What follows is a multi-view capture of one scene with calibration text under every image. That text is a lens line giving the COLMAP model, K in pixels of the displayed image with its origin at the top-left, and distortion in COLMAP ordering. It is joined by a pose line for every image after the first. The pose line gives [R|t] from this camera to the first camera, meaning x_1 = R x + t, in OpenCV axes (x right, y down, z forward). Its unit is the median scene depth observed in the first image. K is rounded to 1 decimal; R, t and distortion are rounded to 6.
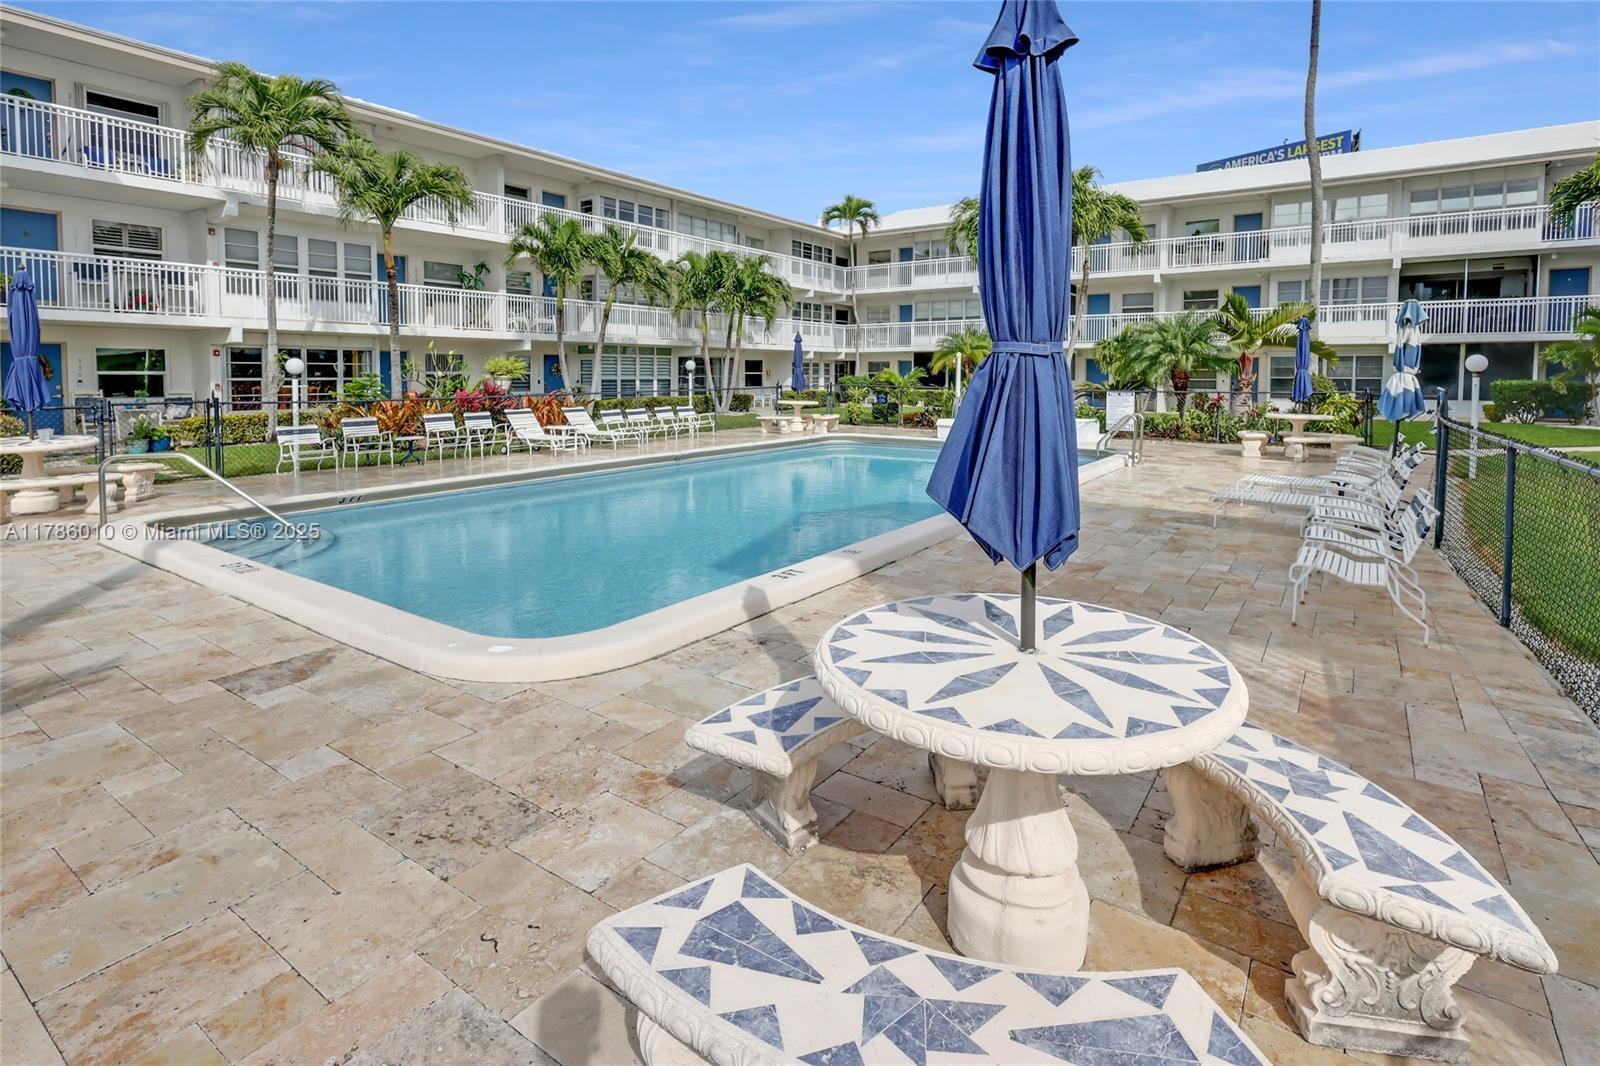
lens RADIAL K [[768.9, 0, 863.0], [0, 768.9, 426.6], [0, 0, 1]] dist [-0.003004, -0.000623]
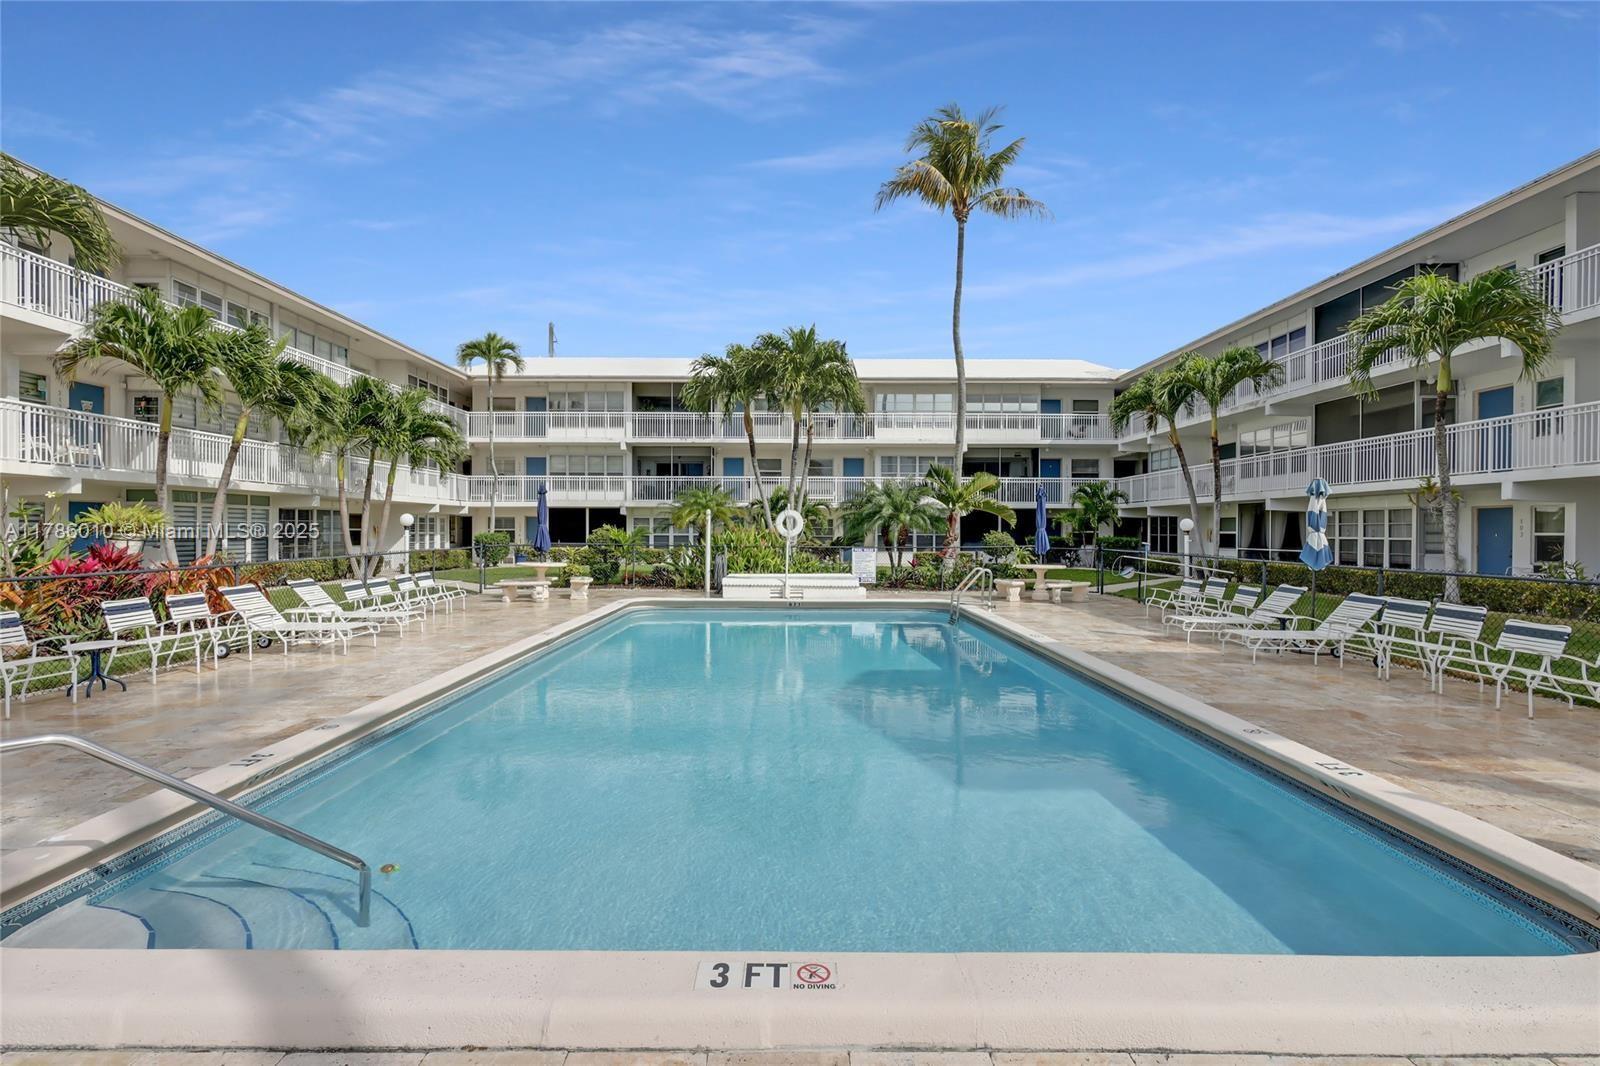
lens RADIAL K [[719.4, 0, 799.9], [0, 719.4, 544.1], [0, 0, 1]] dist [0.002455, 0.000387]
pose [[0.839115, -0.008059, 0.543895, -0.189319], [0.035005, 0.998618, -0.039208, -0.008618], [-0.542827, 0.051939, 0.838237, 0.118190]]
